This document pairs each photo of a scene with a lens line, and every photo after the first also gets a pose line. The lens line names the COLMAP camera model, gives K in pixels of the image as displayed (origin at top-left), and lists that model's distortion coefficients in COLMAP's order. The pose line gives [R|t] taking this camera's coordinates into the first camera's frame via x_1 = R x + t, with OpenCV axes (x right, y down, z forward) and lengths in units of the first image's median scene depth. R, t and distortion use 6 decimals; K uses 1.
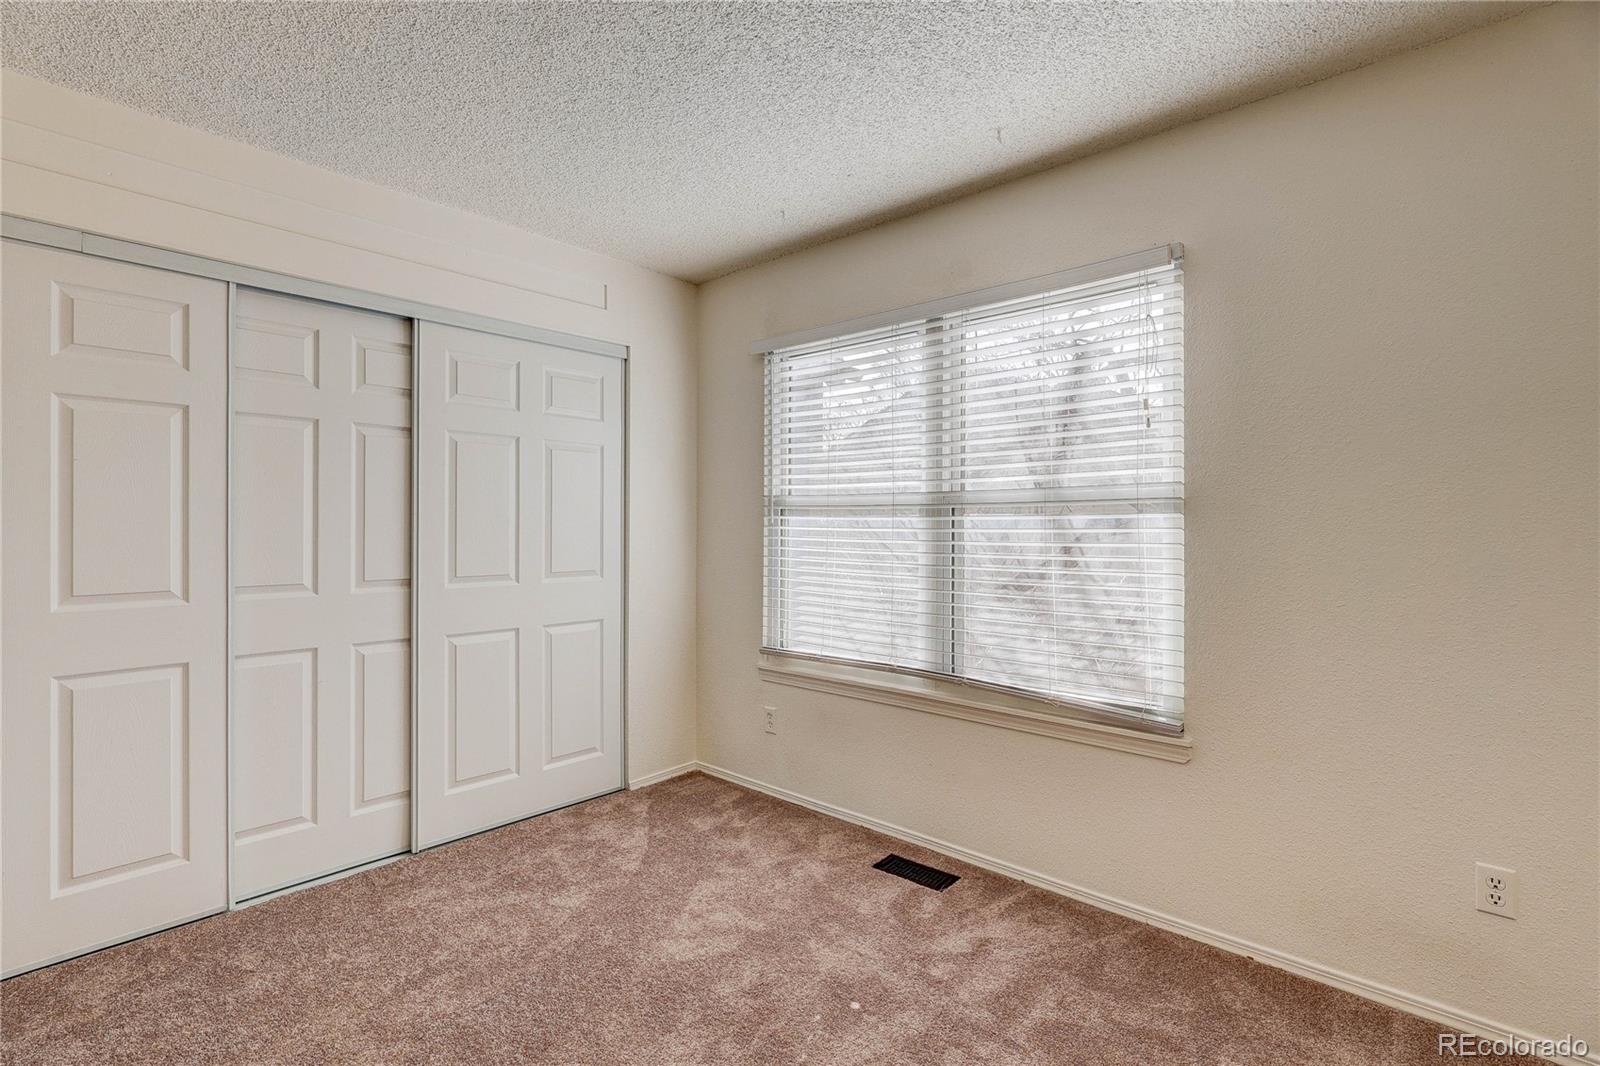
lens RADIAL K [[739.1, 0, 799.9], [0, 739.1, 527.3], [0, 0, 1]] dist [-0.006211, -0.000469]
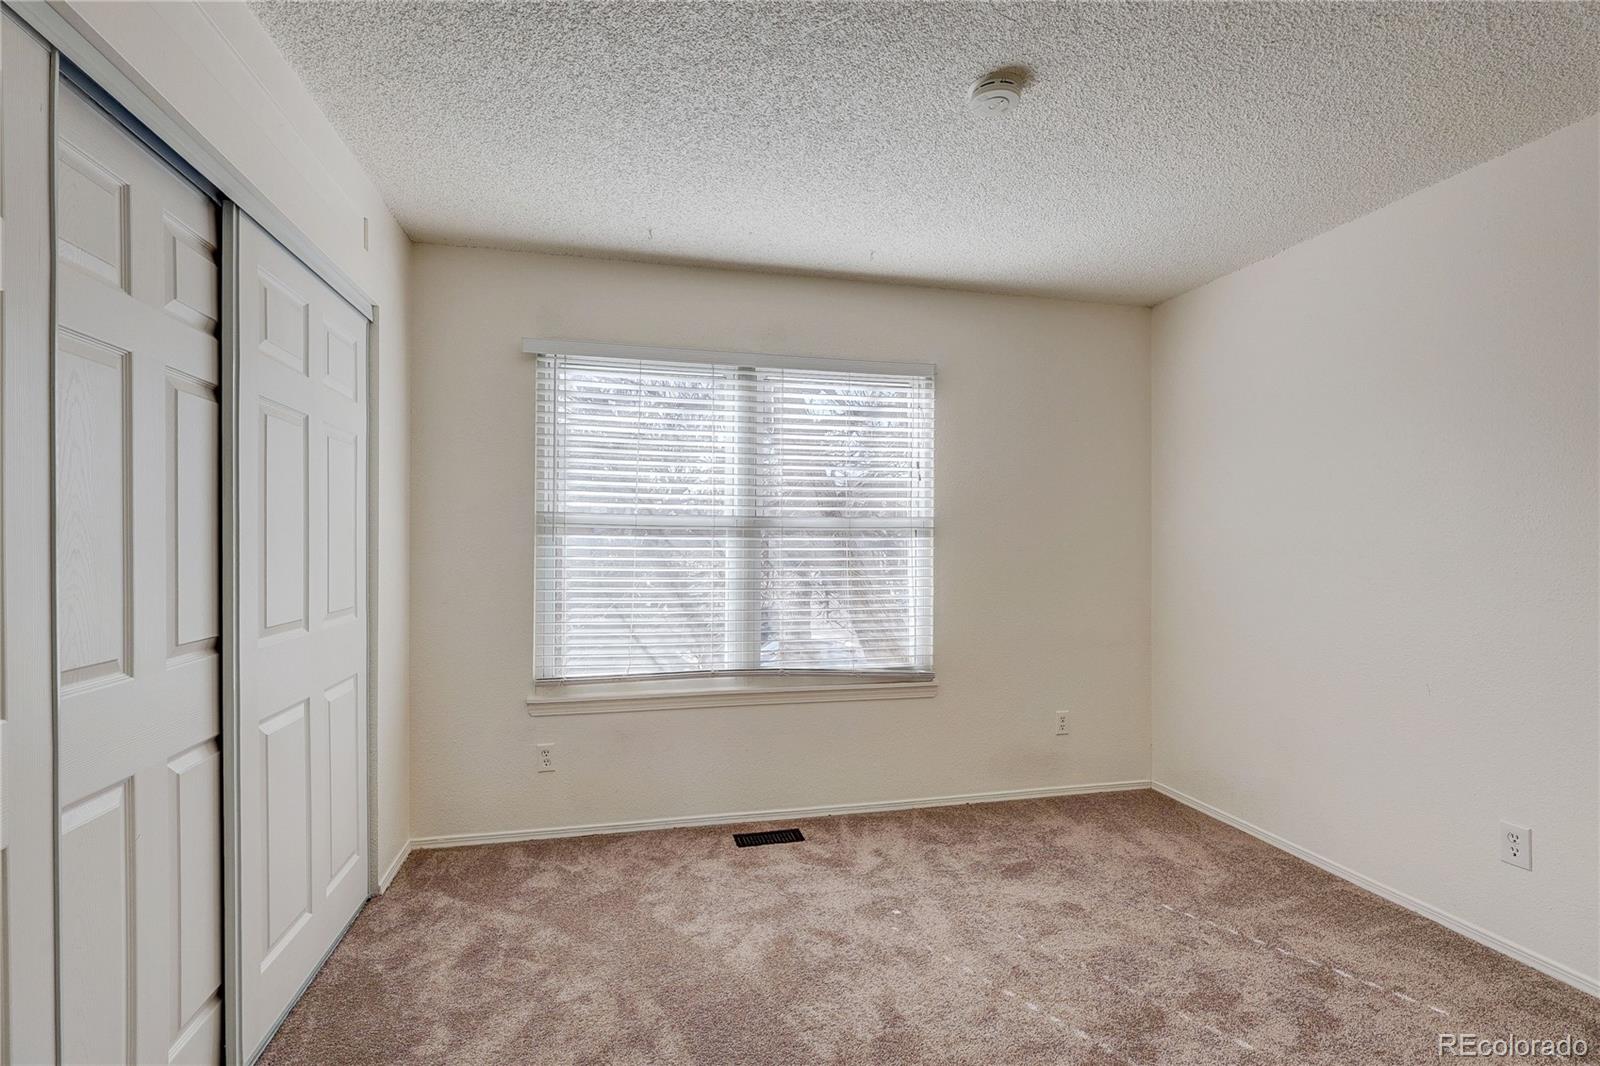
lens RADIAL K [[755.1, 0, 799.7], [0, 755.1, 541.4], [0, 0, 1]] dist [-0.001682, 0.000400]
pose [[0.568826, -0.001290, 0.822457, -0.758845], [-0.000587, 0.999998, 0.001974, -0.010058], [-0.822458, -0.001605, 0.568824, 0.253475]]
